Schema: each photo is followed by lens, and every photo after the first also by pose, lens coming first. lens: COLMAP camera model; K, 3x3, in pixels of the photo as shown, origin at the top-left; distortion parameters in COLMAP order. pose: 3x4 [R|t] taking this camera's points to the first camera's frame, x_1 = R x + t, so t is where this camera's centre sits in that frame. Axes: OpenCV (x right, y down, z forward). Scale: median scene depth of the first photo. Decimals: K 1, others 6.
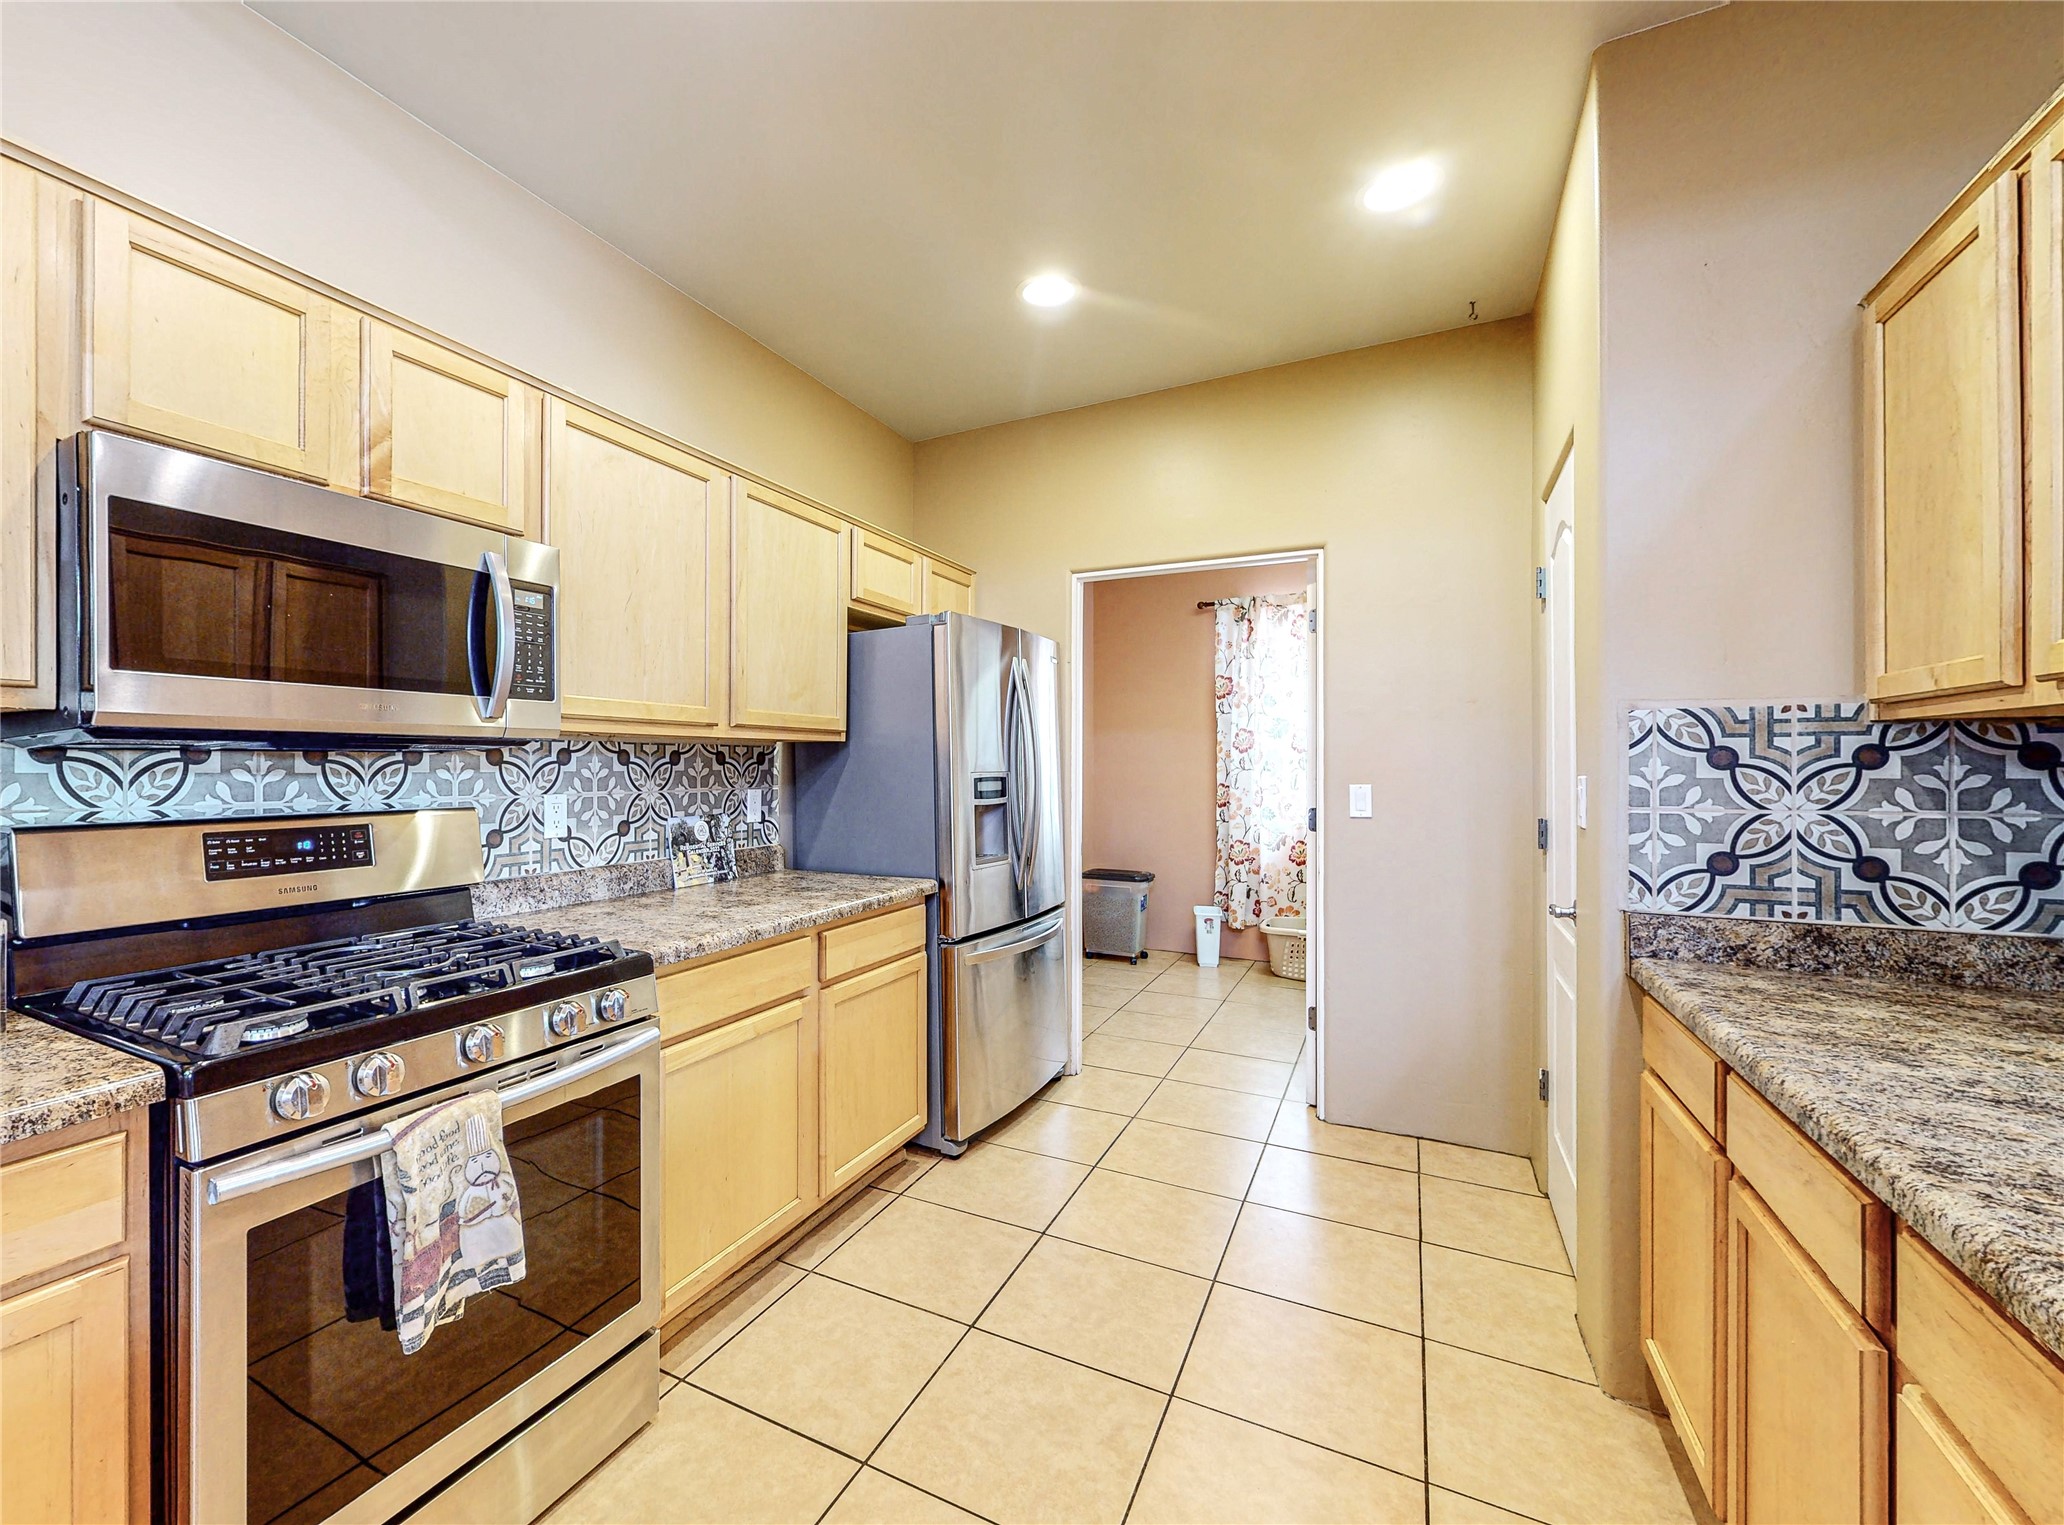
lens RADIAL K [[951.1, 0, 1027.7], [0, 951.1, 760.0], [0, 0, 1]] dist [-0.000250, -0.000153]
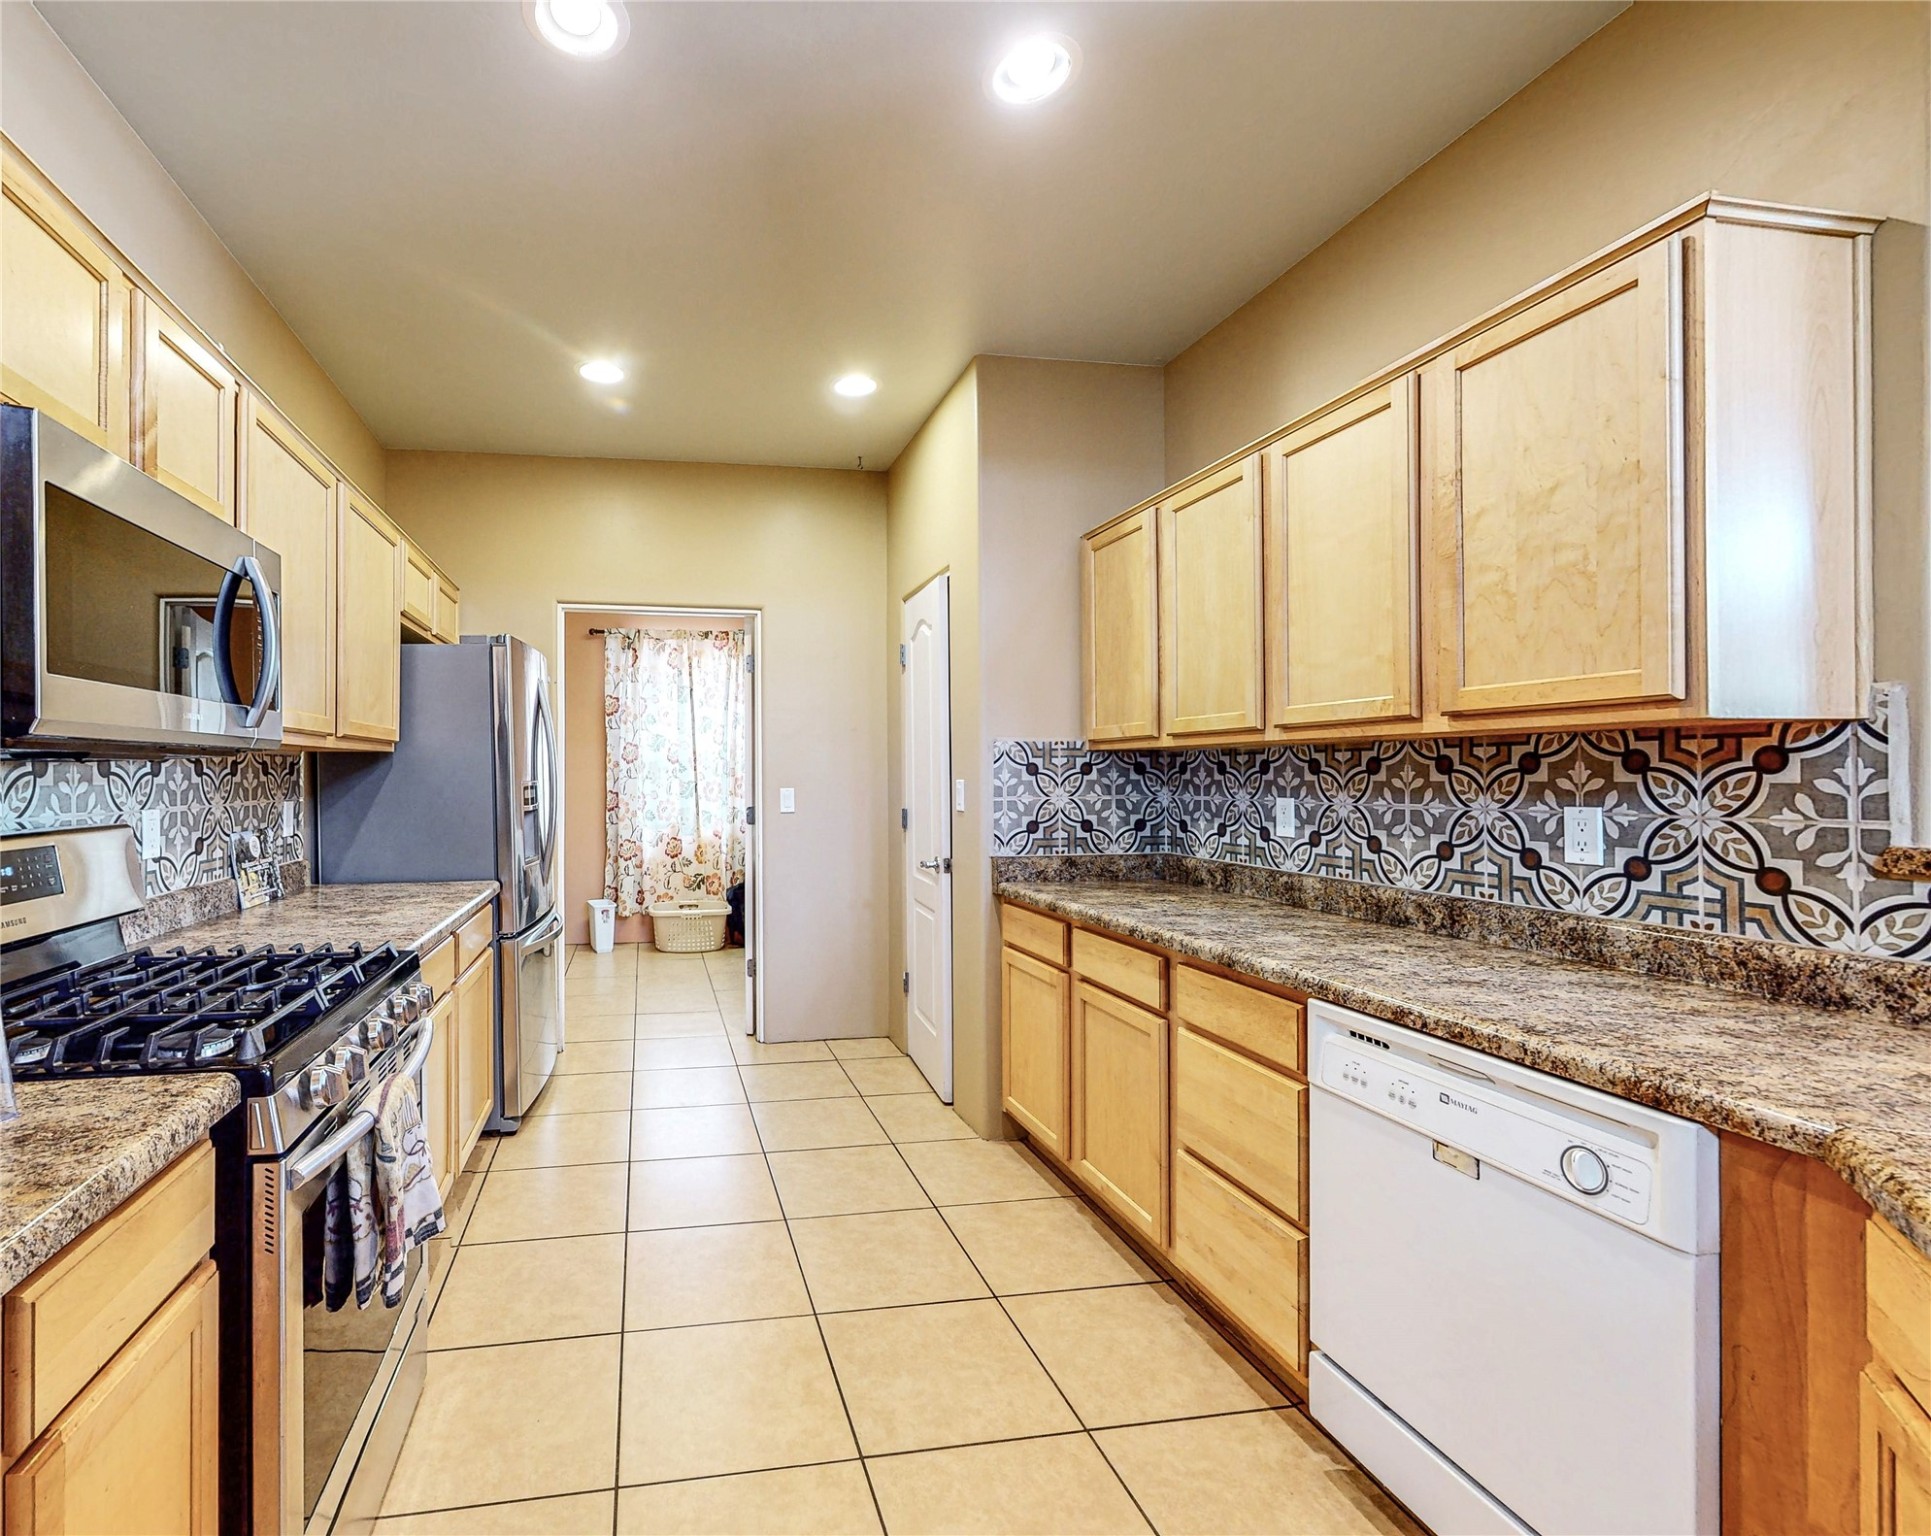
lens RADIAL K [[884.2, 0, 967.2], [0, 884.2, 764.5], [0, 0, 1]] dist [0.002398, 0.000271]
pose [[0.714964, 0.004216, 0.699149, -0.490857], [-0.000572, 0.999985, -0.005445, -0.001619], [-0.699162, 0.003493, 0.714955, -0.114145]]
